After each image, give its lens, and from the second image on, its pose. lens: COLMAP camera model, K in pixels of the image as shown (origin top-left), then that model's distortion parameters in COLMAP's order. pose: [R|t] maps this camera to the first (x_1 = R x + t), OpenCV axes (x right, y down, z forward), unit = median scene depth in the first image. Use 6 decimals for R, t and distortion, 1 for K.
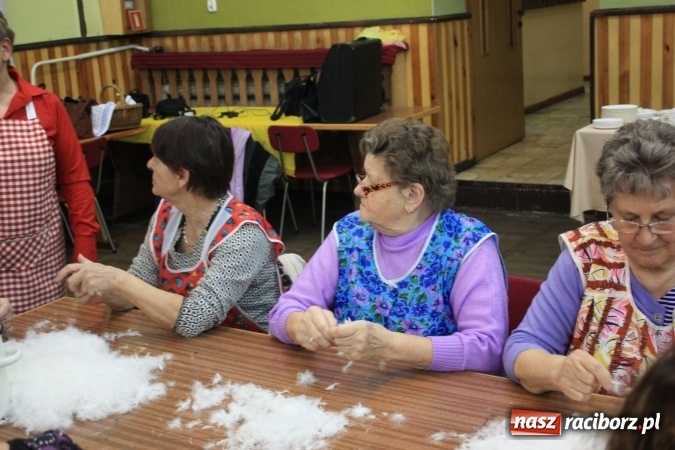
lens RADIAL K [[954.8, 0, 337.5], [0, 954.8, 225.0], [0, 0, 1]] dist [-0.037915, 0.066769]
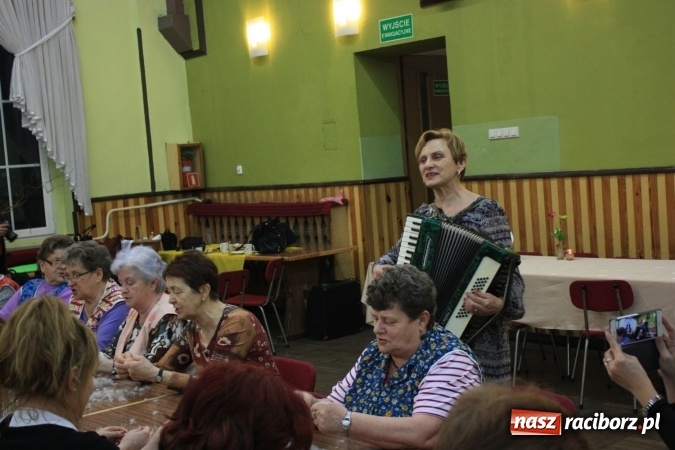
lens RADIAL K [[997.6, 0, 337.5], [0, 997.6, 225.0], [0, 0, 1]] dist [-0.034902, 0.091170]
pose [[0.954328, 0.018179, -0.298209, 0.428147], [-0.062872, 0.988015, -0.140971, 0.039365], [0.292072, 0.153282, 0.944033, -0.291528]]
